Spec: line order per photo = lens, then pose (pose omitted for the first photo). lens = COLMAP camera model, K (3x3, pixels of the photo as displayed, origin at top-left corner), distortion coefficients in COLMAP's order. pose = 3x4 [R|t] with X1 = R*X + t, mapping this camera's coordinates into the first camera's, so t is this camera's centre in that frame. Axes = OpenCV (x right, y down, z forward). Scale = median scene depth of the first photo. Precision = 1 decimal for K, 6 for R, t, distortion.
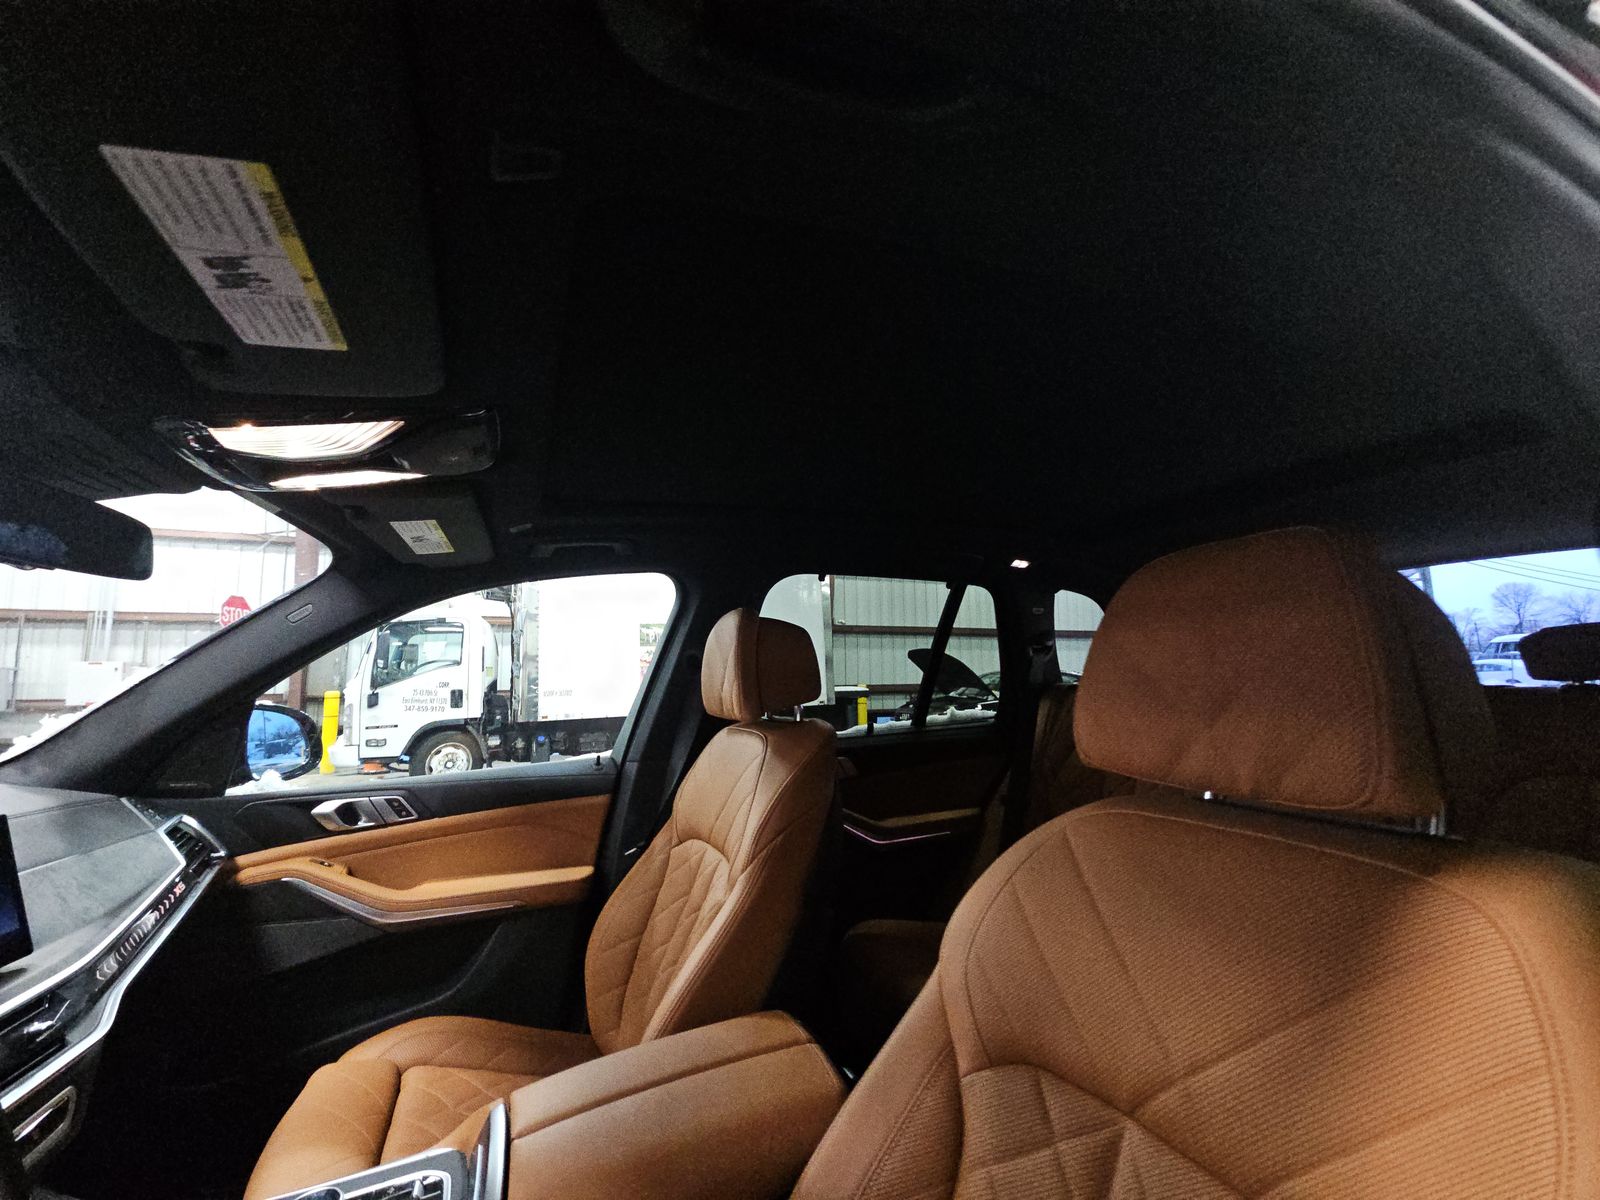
lens RADIAL K [[645.7, 0, 789.0], [0, 645.7, 599.8], [0, 0, 1]] dist [0.006992, -0.006615]
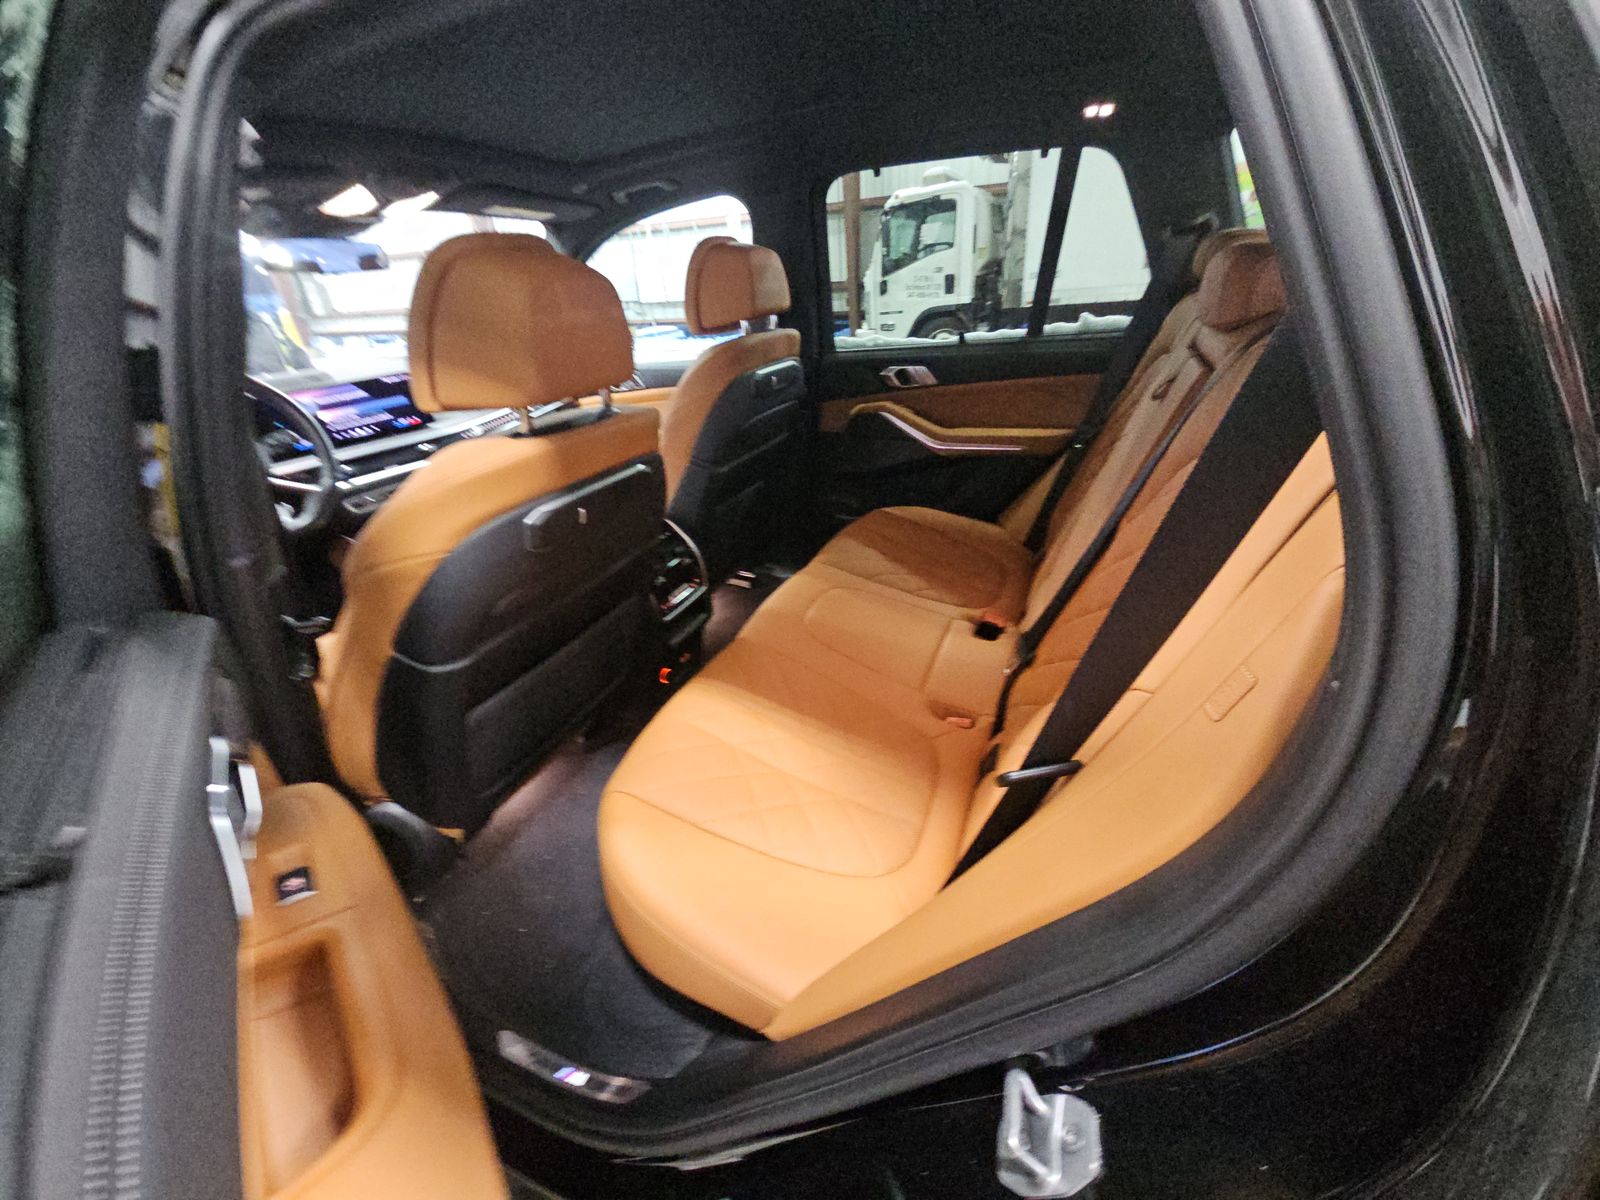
lens RADIAL K [[625.8, 0, 796.2], [0, 625.8, 623.5], [0, 0, 1]] dist [0.000261, -0.005765]
pose [[0.696022, 0.327601, -0.638930, 1.019645], [0.133526, 0.815271, 0.563475, -0.033419], [0.705496, -0.477505, 0.523703, 0.126871]]
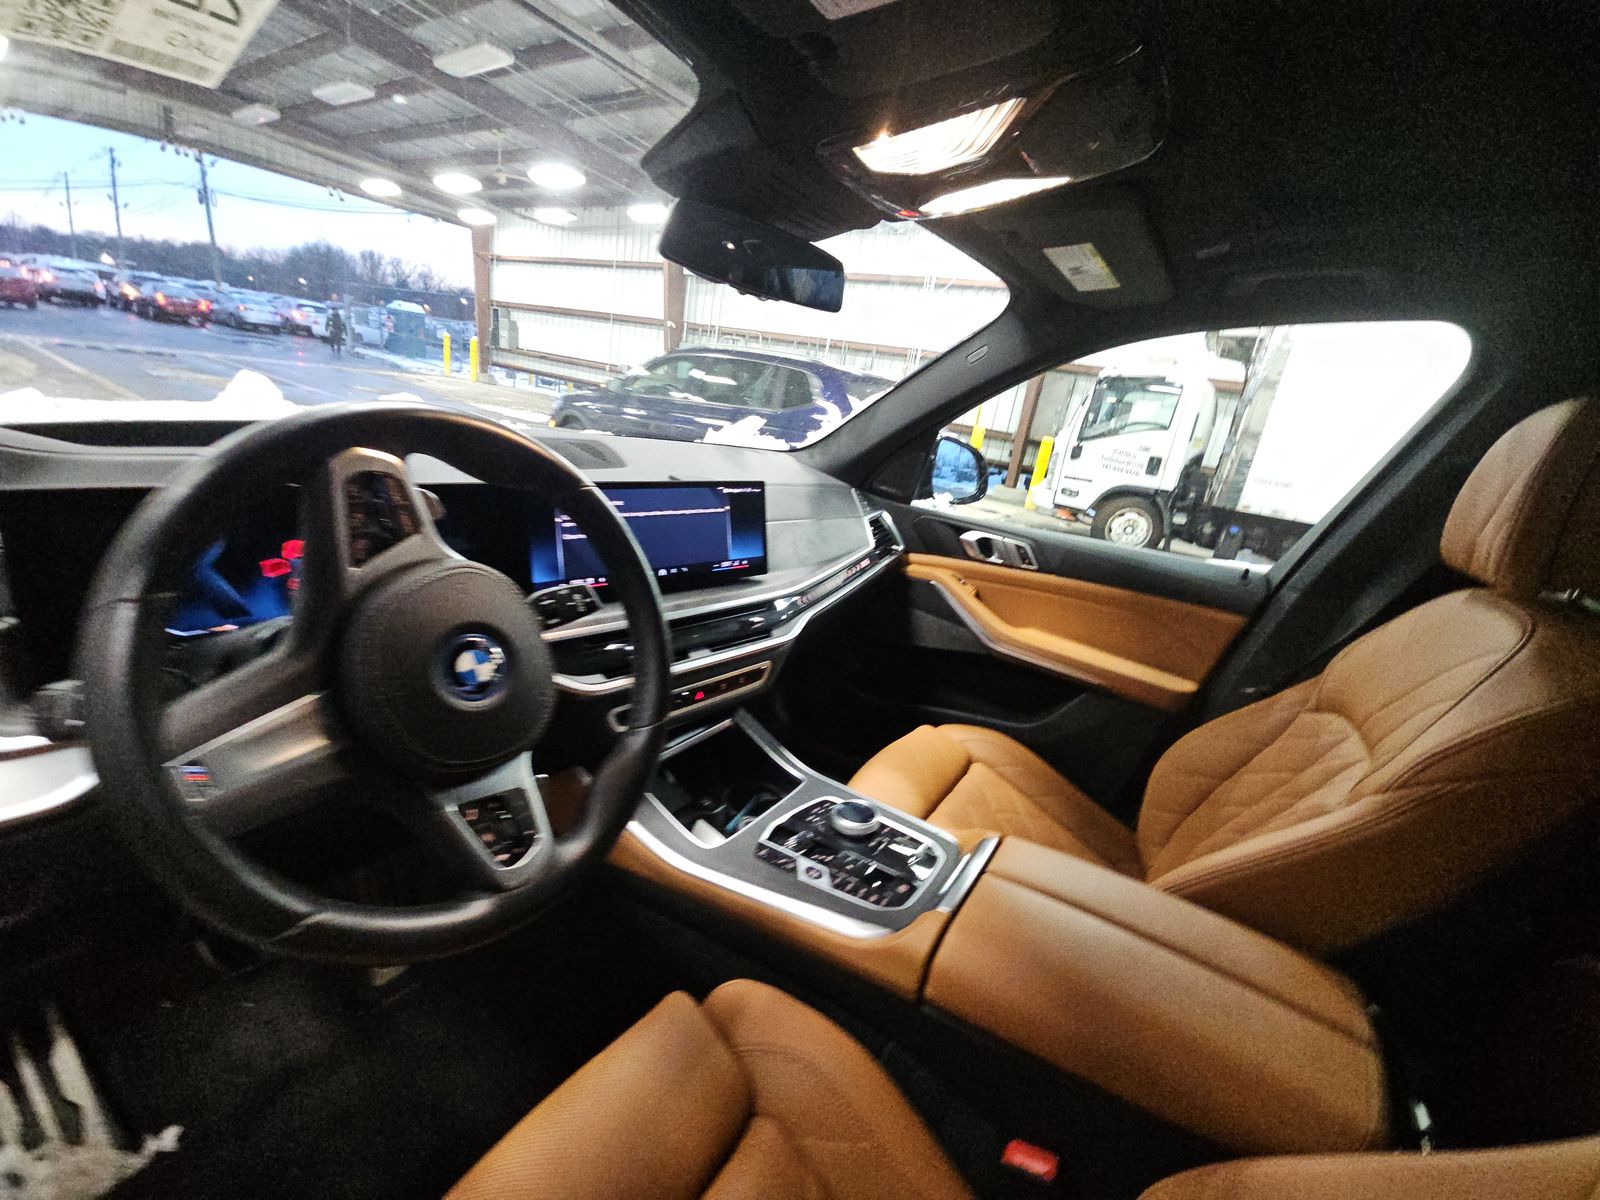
lens RADIAL K [[645.7, 0, 789.0], [0, 645.7, 599.8], [0, 0, 1]] dist [0.006992, -0.006615]
pose [[0.534440, 0.352864, -0.768024, 0.038071], [-0.059156, 0.922070, 0.382475, 0.003796], [0.843134, -0.158977, 0.513665, 0.114497]]
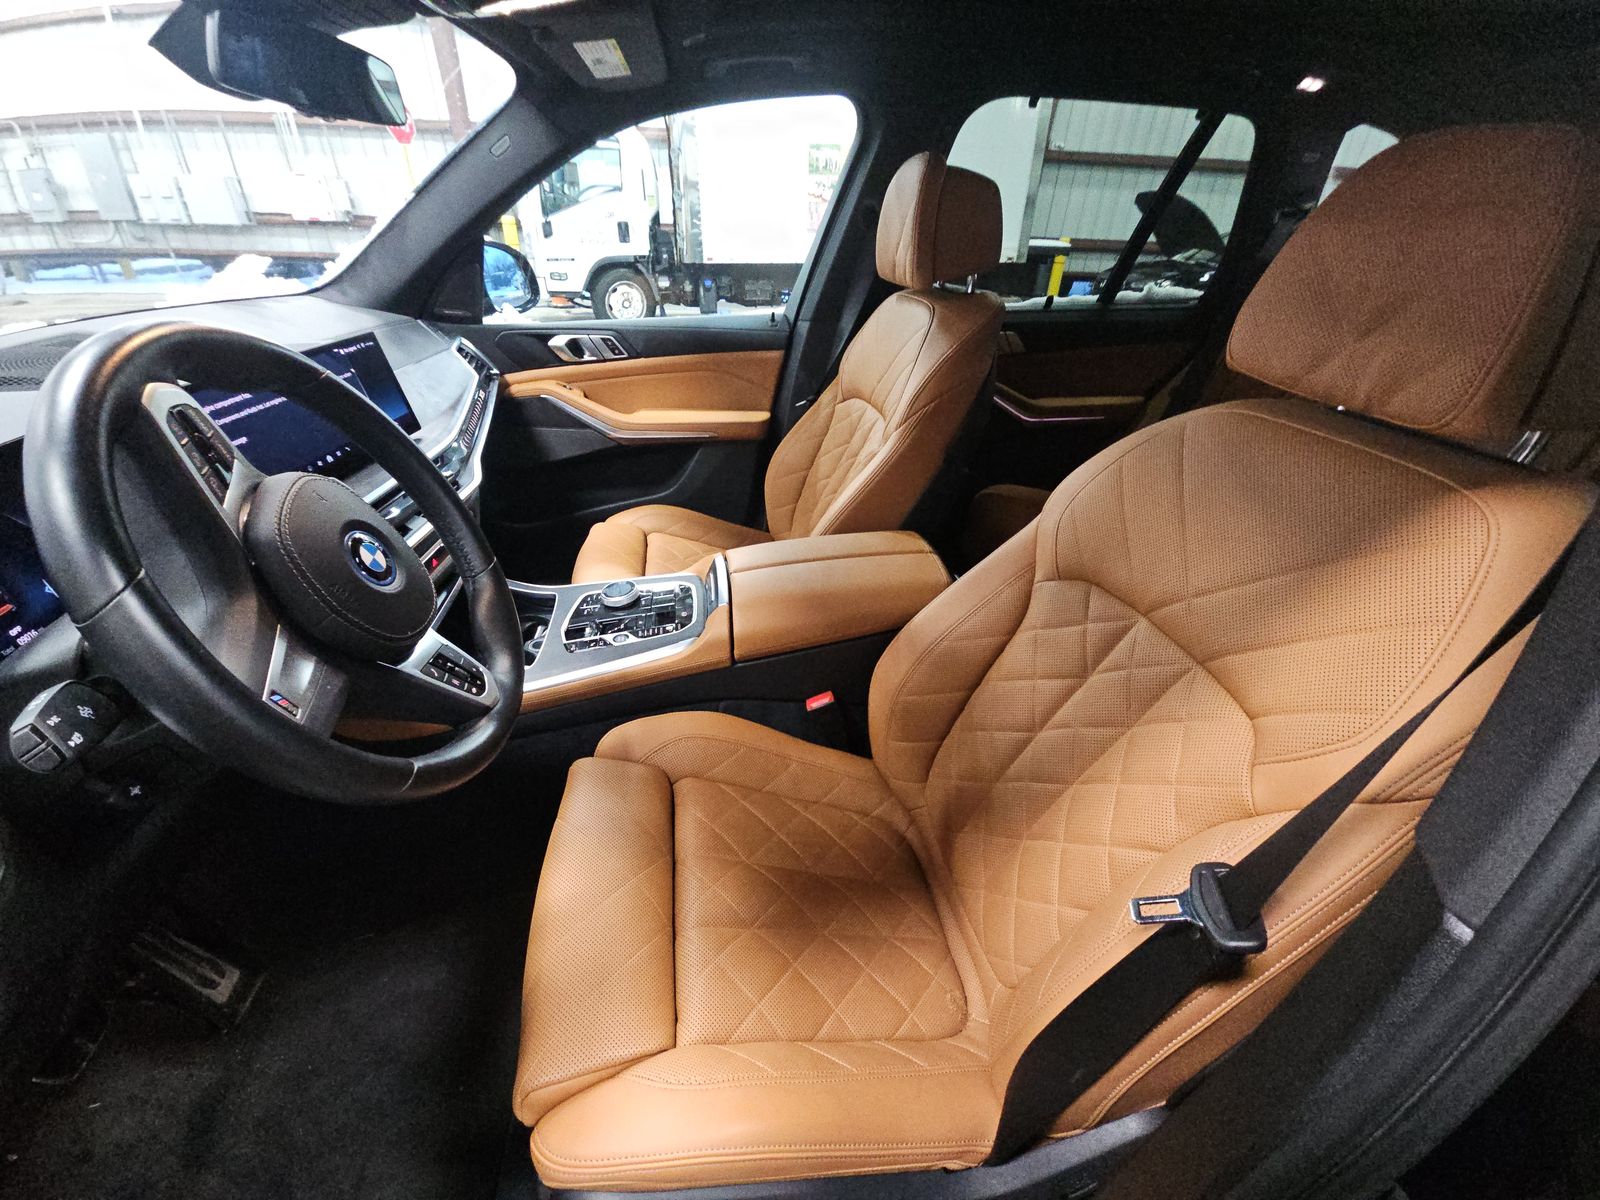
lens RADIAL K [[645.7, 0, 789.0], [0, 645.7, 599.8], [0, 0, 1]] dist [0.006992, -0.006615]
pose [[0.968707, 0.161307, -0.188644, 0.008640], [-0.013327, 0.792734, 0.609423, -0.037728], [0.247849, -0.587838, 0.770076, -0.107958]]
